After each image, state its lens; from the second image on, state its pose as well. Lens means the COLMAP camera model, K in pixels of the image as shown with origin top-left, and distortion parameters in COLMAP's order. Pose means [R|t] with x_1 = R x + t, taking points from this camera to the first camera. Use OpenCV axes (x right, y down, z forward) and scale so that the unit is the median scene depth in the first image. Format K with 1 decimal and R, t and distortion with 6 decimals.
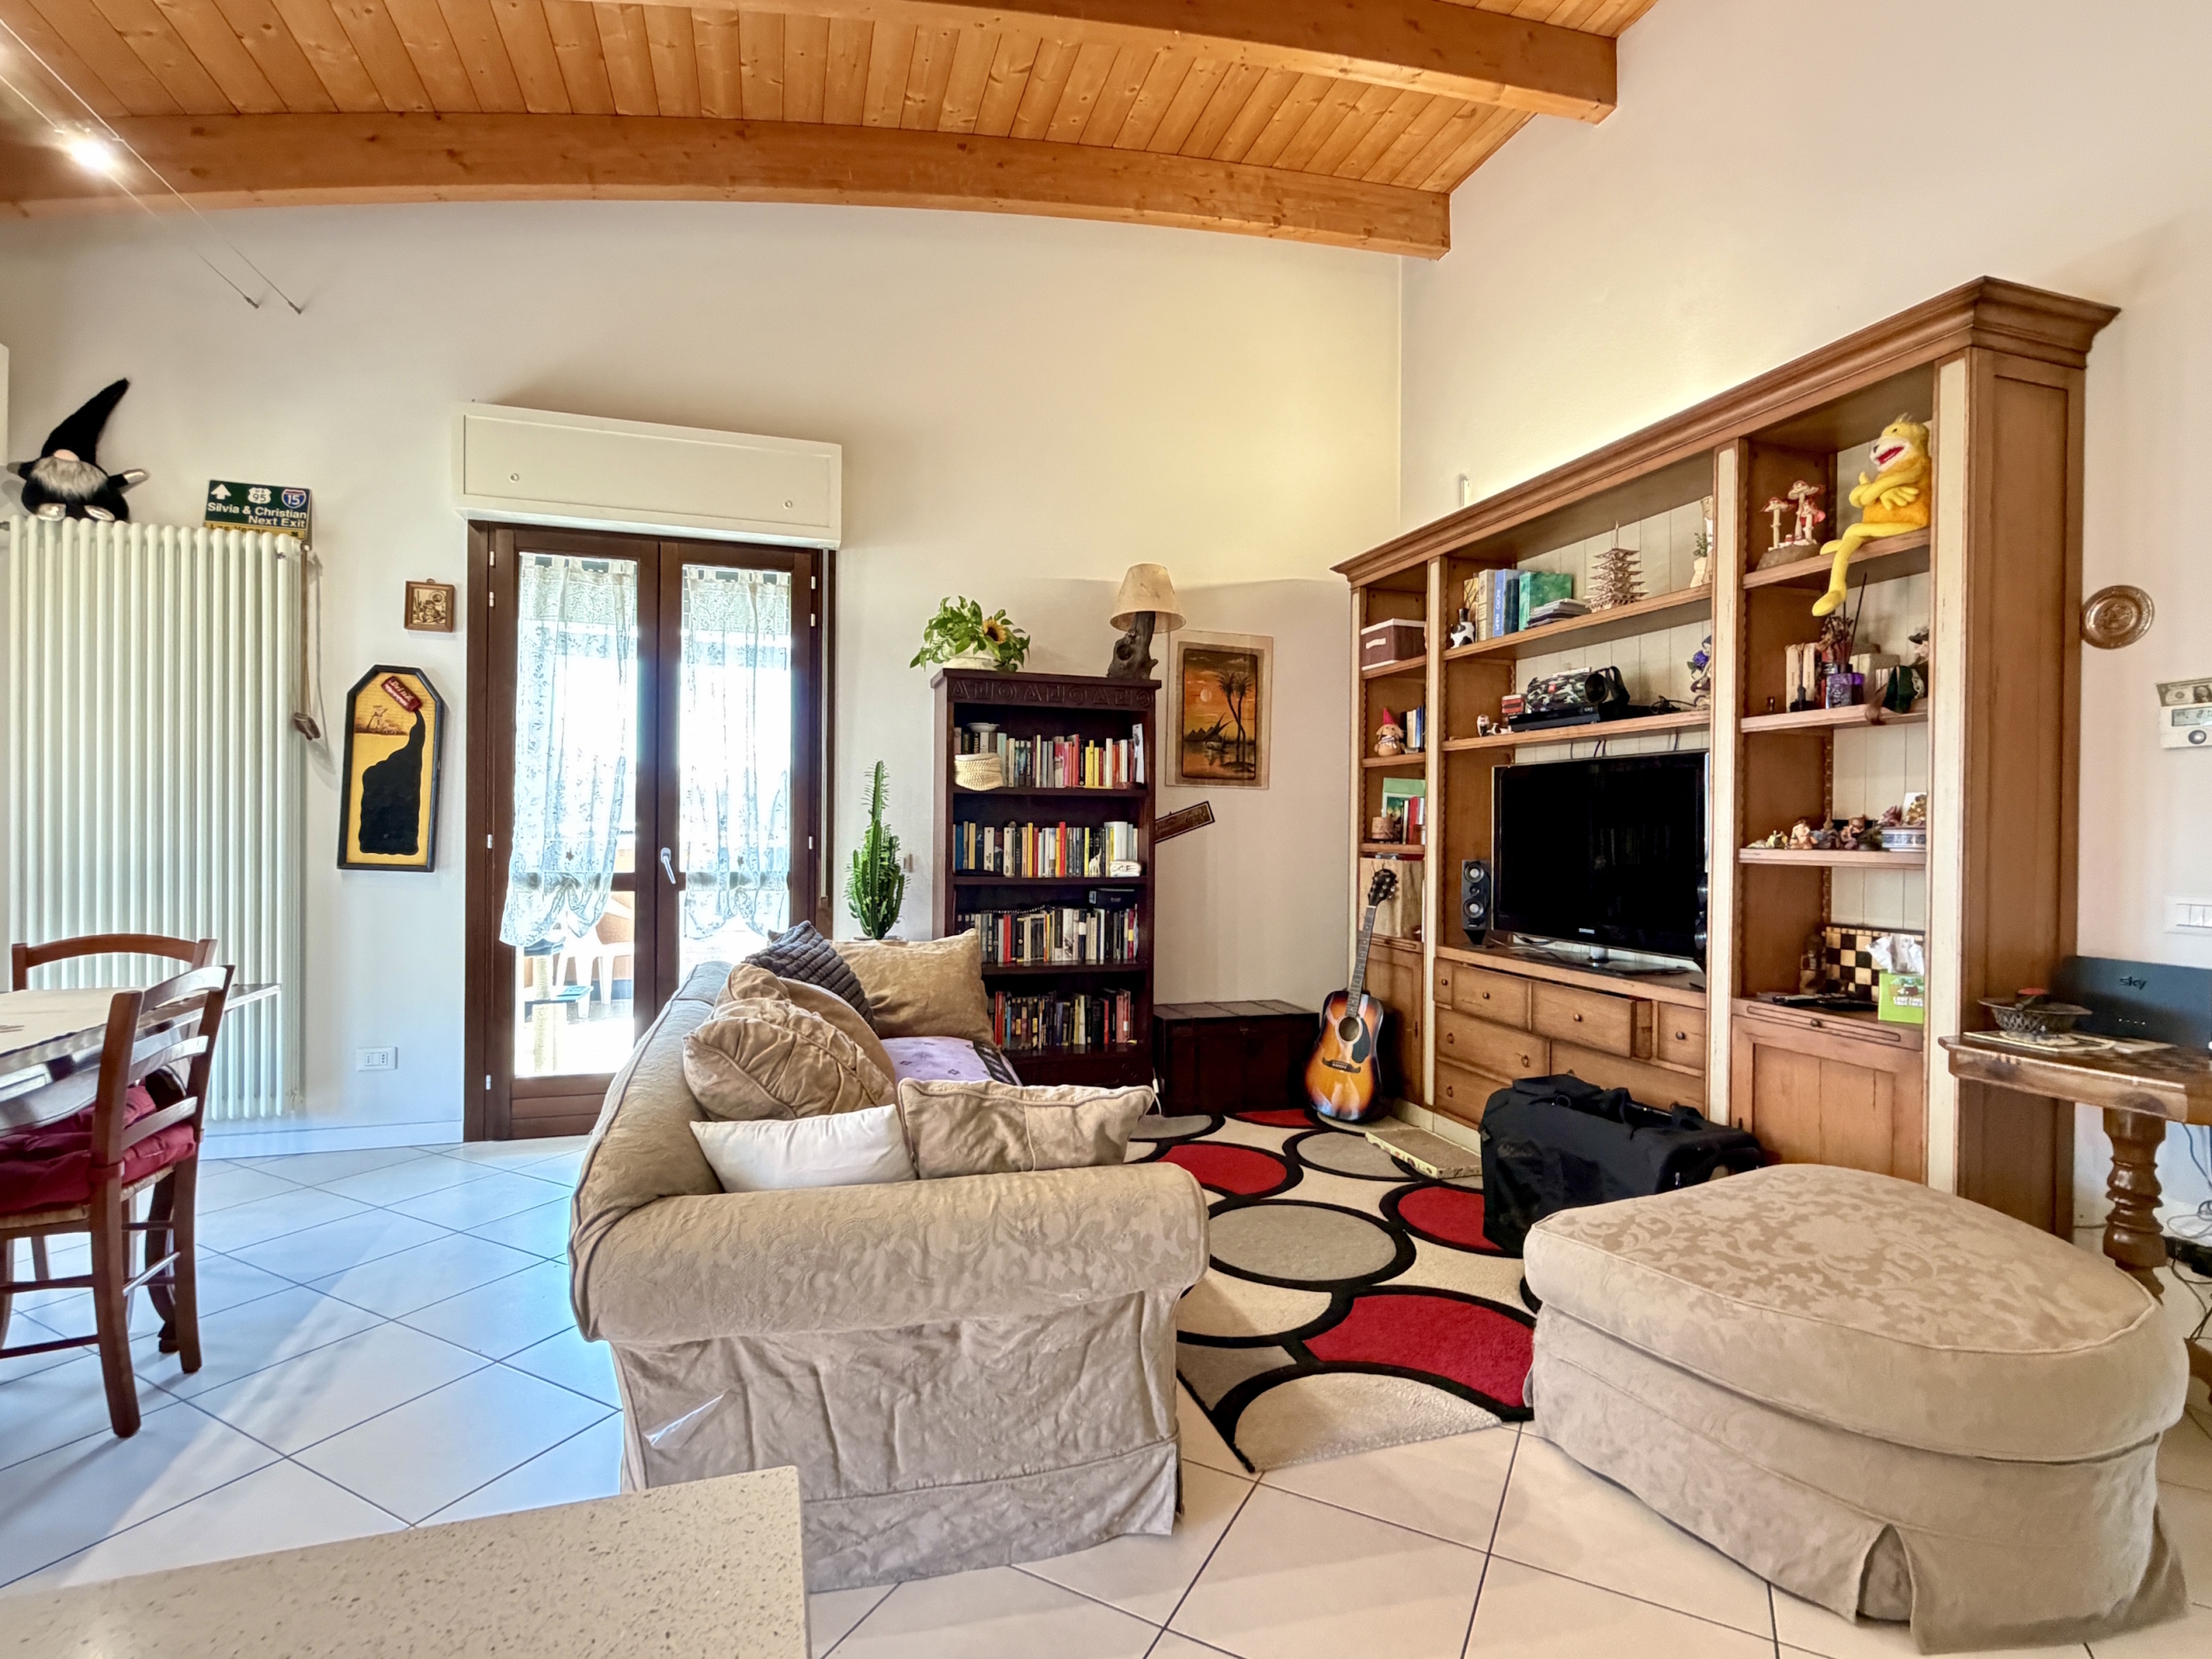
lens RADIAL K [[1040.0, 0, 1096.1], [0, 1040.0, 834.8], [0, 0, 1]] dist [-0.002275, -0.000143]
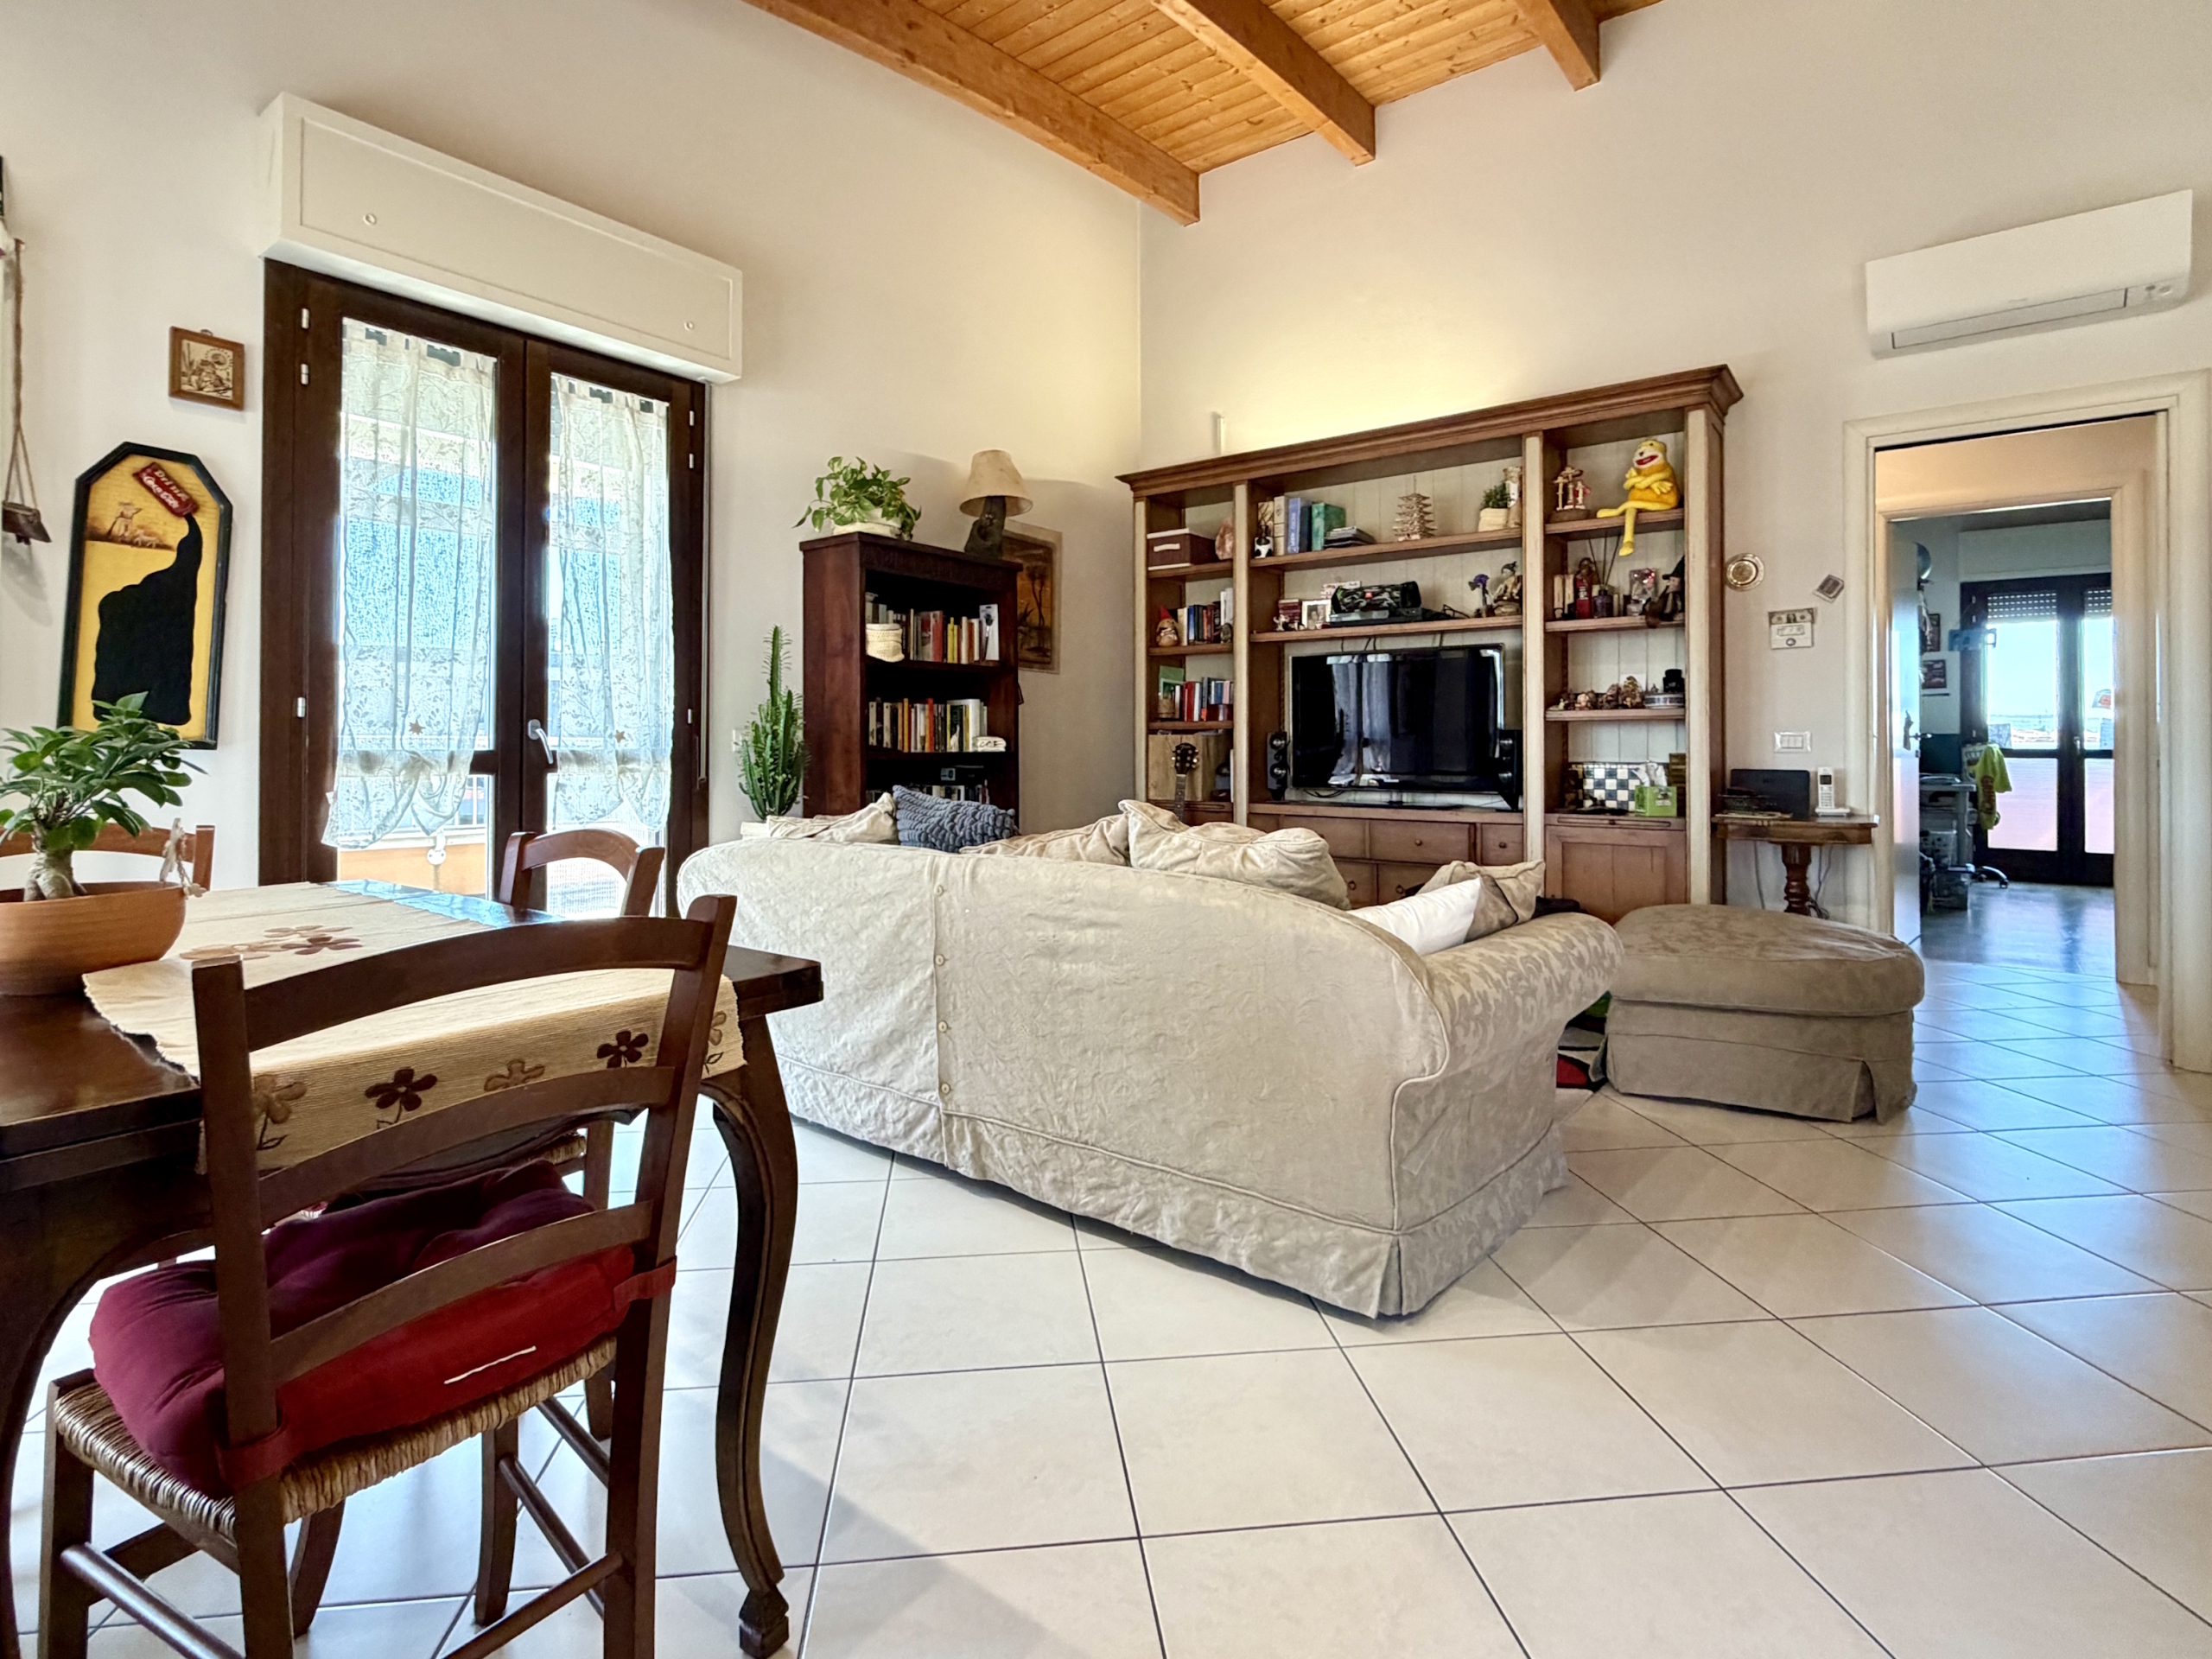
lens RADIAL K [[1077.0, 0, 1099.6], [0, 1077.0, 738.8], [0, 0, 1]] dist [0.001857, 0.000236]
pose [[0.830213, -0.006616, 0.557407, -0.517569], [0.011780, 0.999915, -0.005676, 0.037638], [-0.557322, 0.011279, 0.830220, 0.061325]]
